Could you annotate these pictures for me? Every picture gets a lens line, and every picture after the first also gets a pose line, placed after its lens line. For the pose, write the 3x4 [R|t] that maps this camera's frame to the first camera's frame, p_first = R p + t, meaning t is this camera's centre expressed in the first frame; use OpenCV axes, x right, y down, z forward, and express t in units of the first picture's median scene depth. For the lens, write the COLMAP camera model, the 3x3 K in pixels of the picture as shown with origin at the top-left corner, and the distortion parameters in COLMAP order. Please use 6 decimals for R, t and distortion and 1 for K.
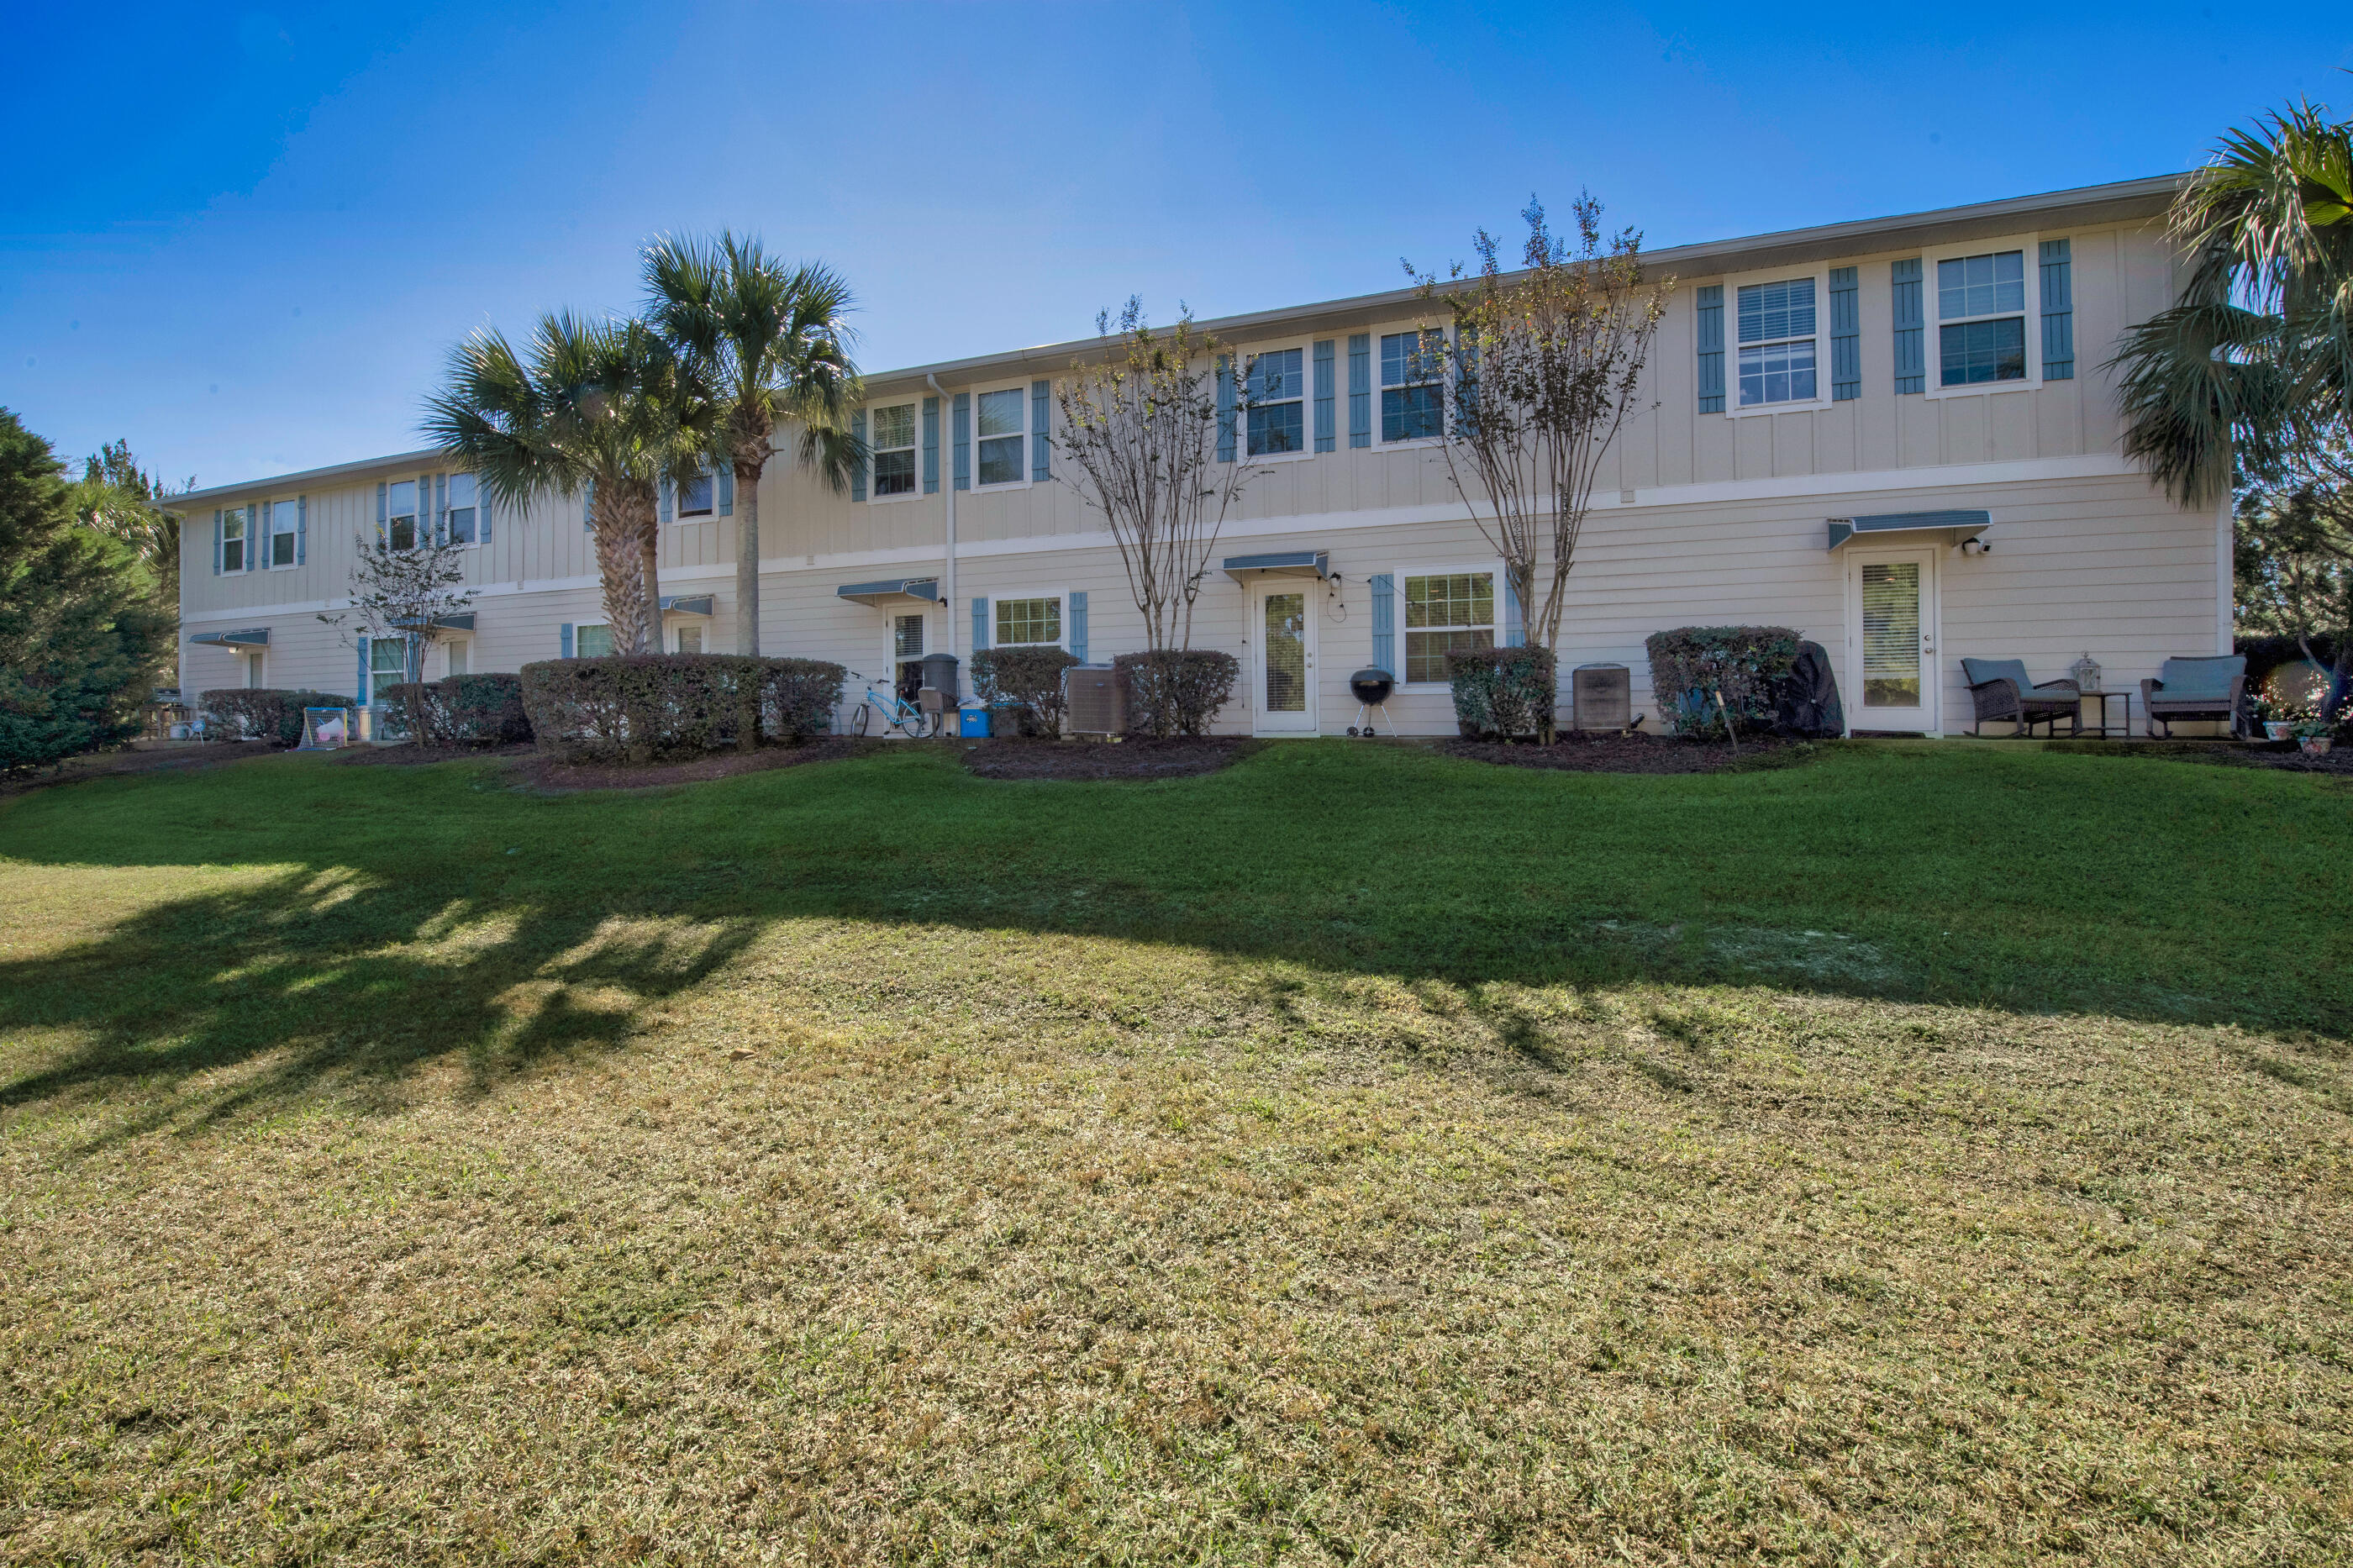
lens RADIAL K [[961.1, 0, 1176.4], [0, 961.1, 770.4], [0, 0, 1]] dist [-0.019742, -0.001115]
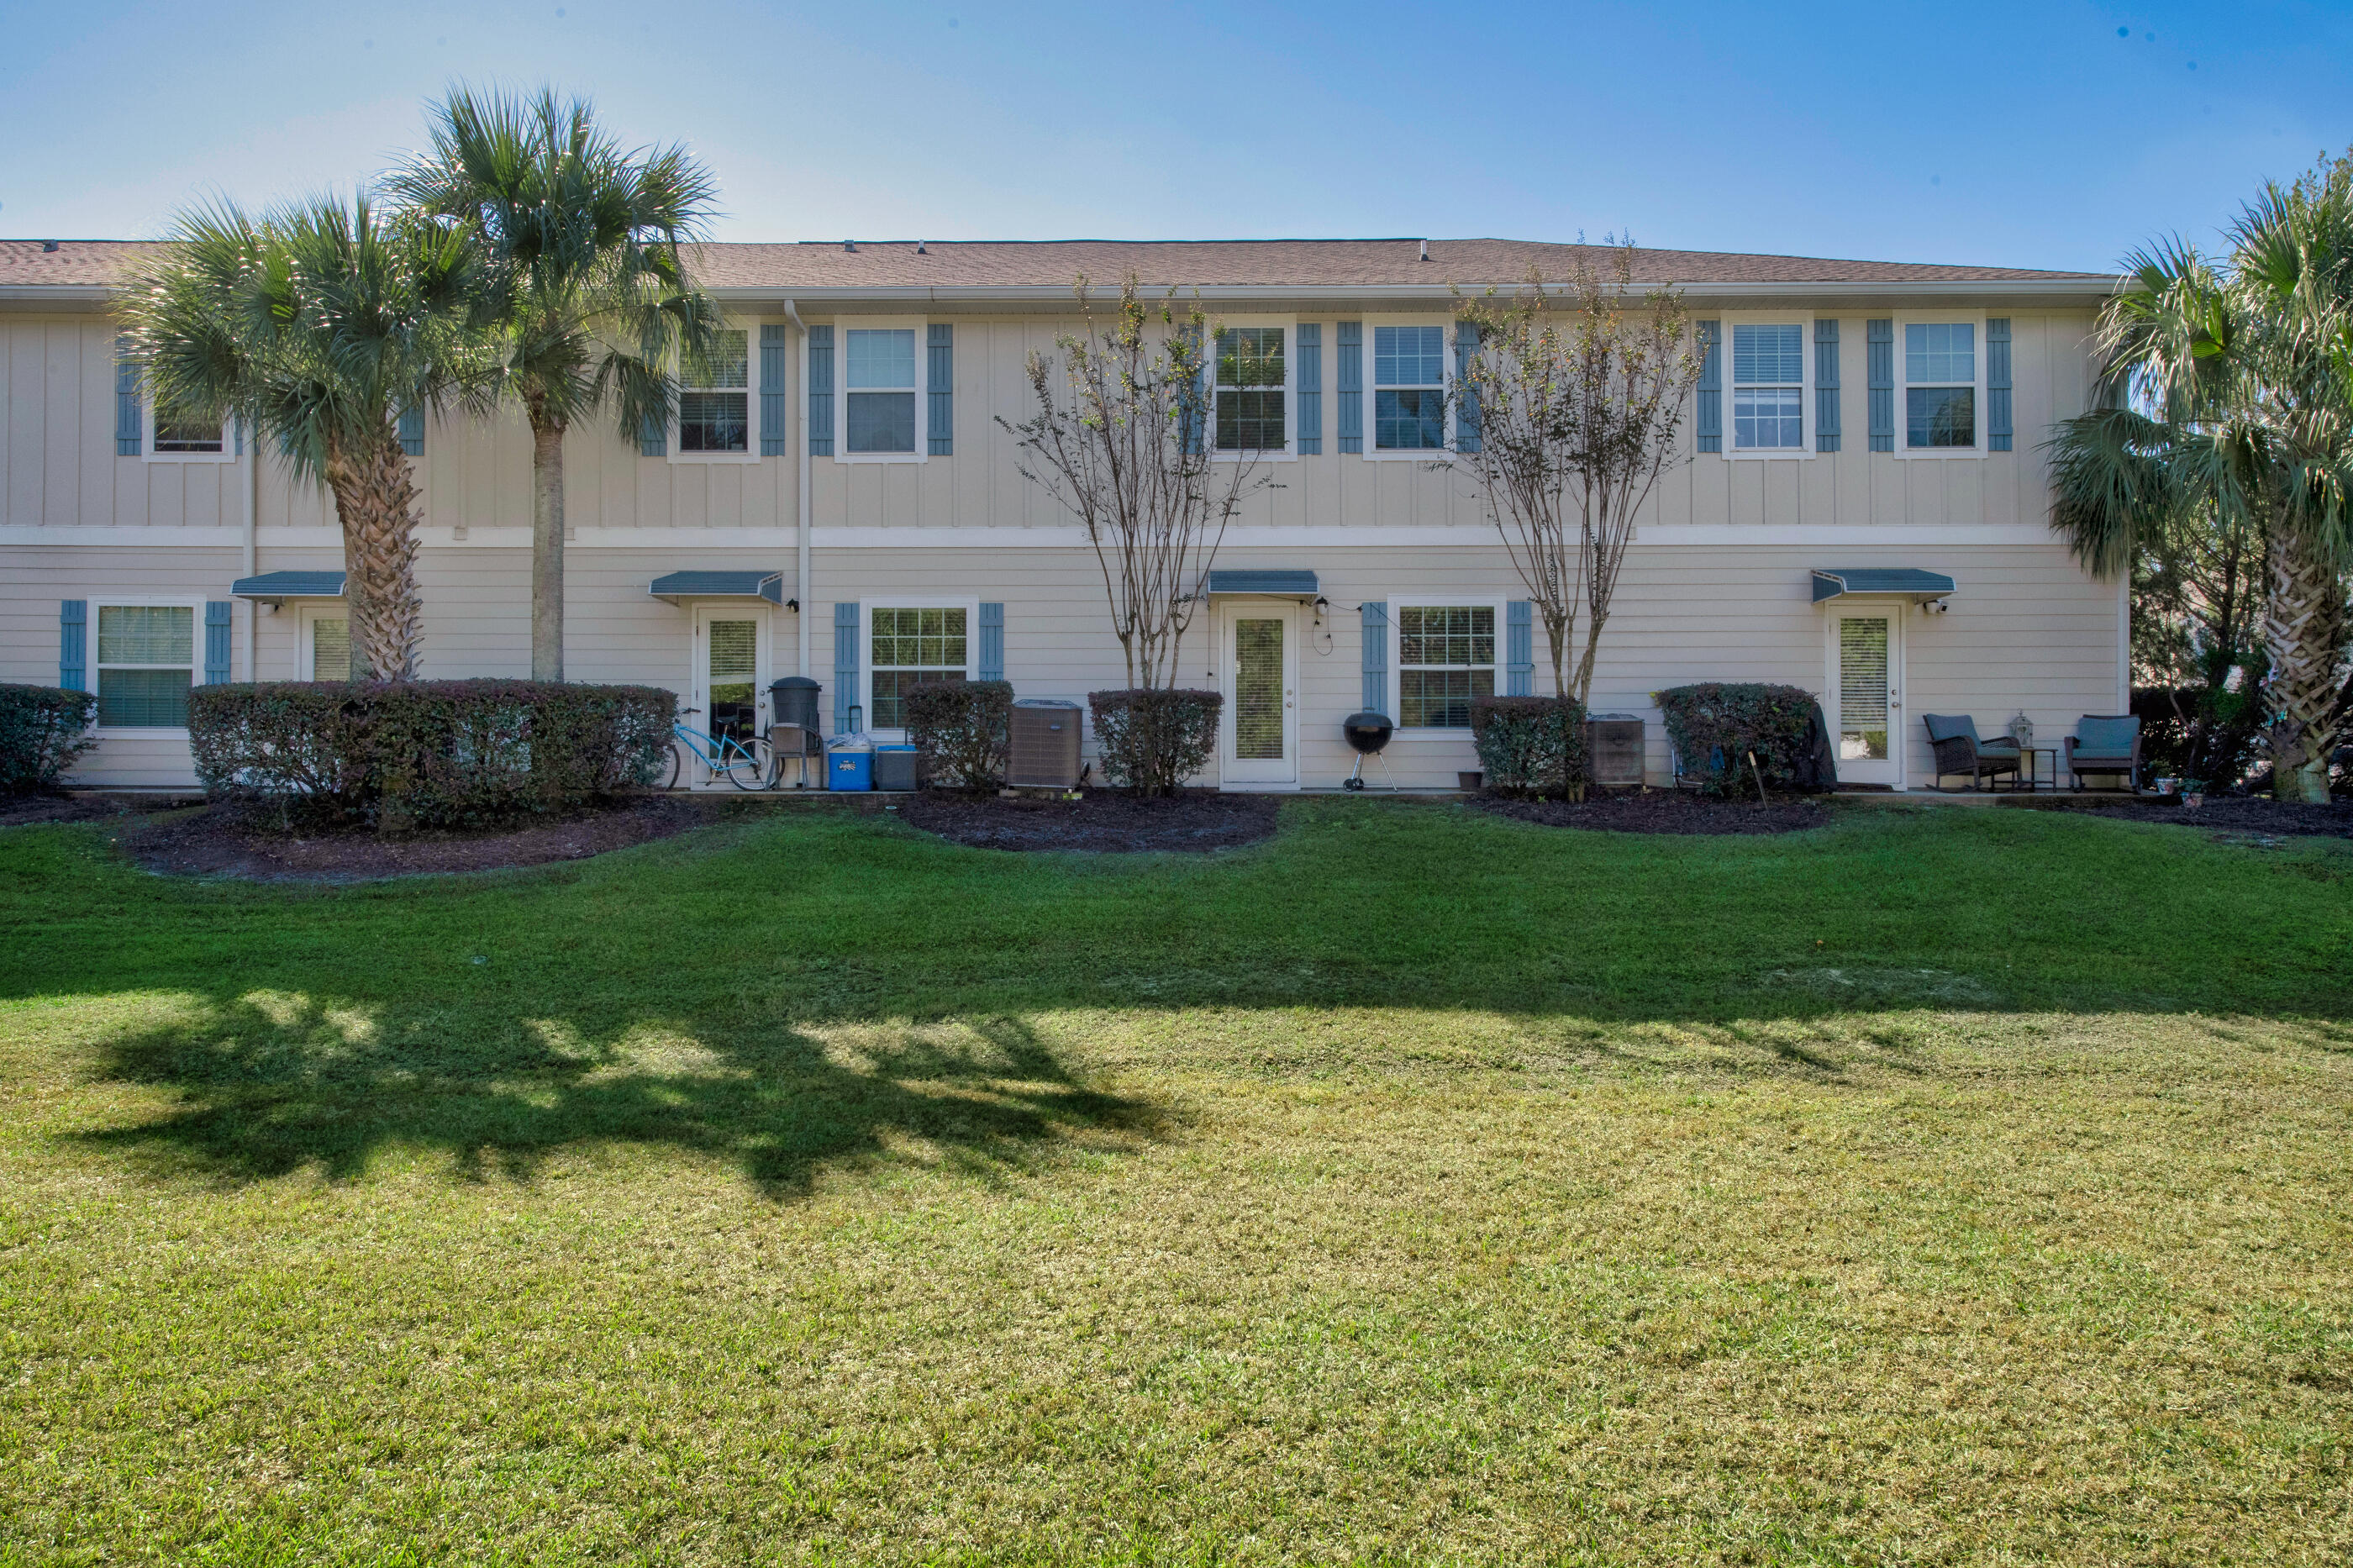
lens RADIAL K [[1621.5, 0, 1175.4], [0, 1621.5, 787.6], [0, 0, 1]] dist [-0.020695, 0.002733]
pose [[0.937179, -0.007661, 0.348766, -0.519636], [0.009334, 0.999952, -0.003117, -0.038495], [-0.348725, 0.006176, 0.937205, -0.340999]]
